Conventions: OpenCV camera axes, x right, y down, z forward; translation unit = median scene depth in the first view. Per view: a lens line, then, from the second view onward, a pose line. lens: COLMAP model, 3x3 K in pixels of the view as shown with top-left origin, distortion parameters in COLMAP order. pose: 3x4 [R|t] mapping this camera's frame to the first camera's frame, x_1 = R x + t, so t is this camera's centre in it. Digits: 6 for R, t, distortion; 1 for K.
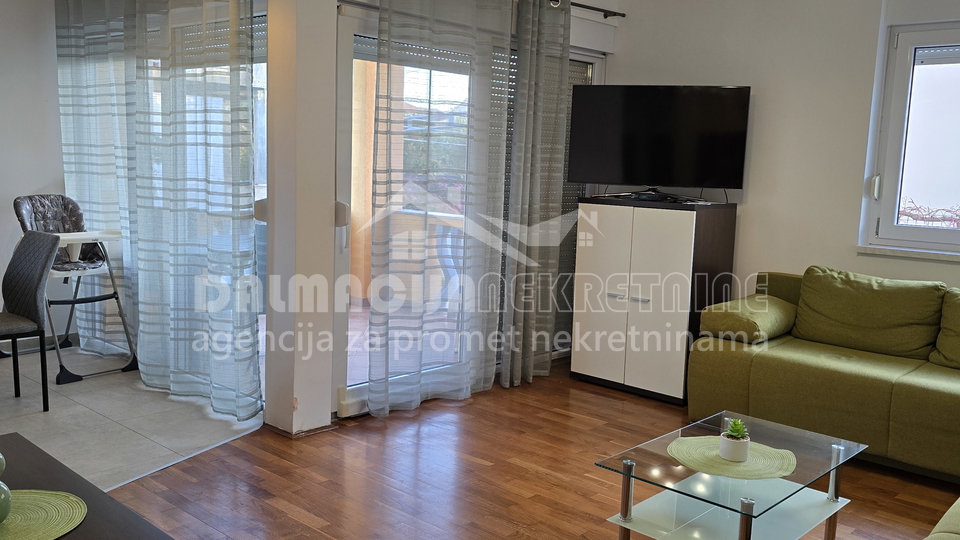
lens RADIAL K [[863.0, 0, 480.0], [0, 863.0, 270.0], [0, 0, 1]] dist [0.086615, -0.140035]
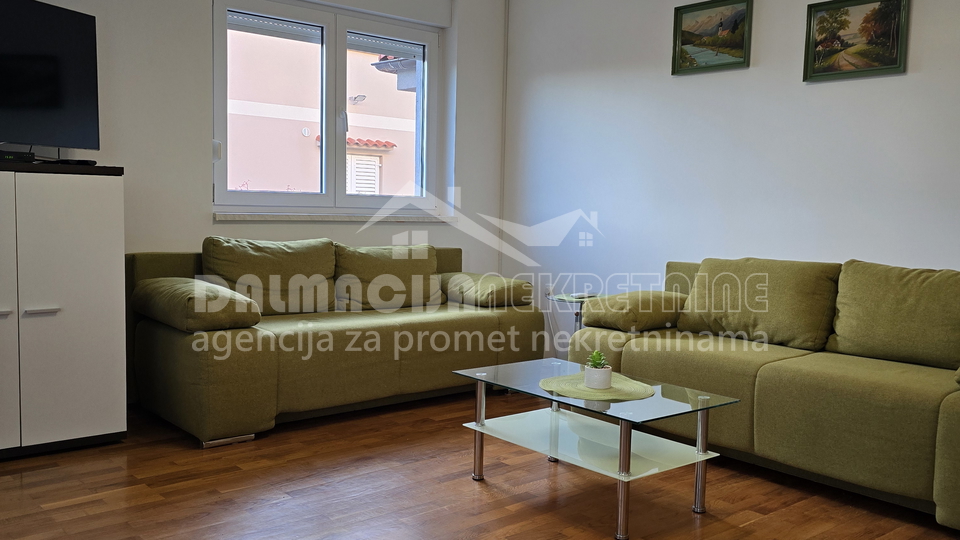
lens RADIAL K [[863.0, 0, 480.0], [0, 863.0, 270.0], [0, 0, 1]] dist [0.086615, -0.140035]
pose [[0.120938, -0.111276, 0.986403, -0.474663], [0.111386, 0.988943, 0.097906, -0.028800], [-0.986391, 0.098031, 0.131995, 0.623622]]
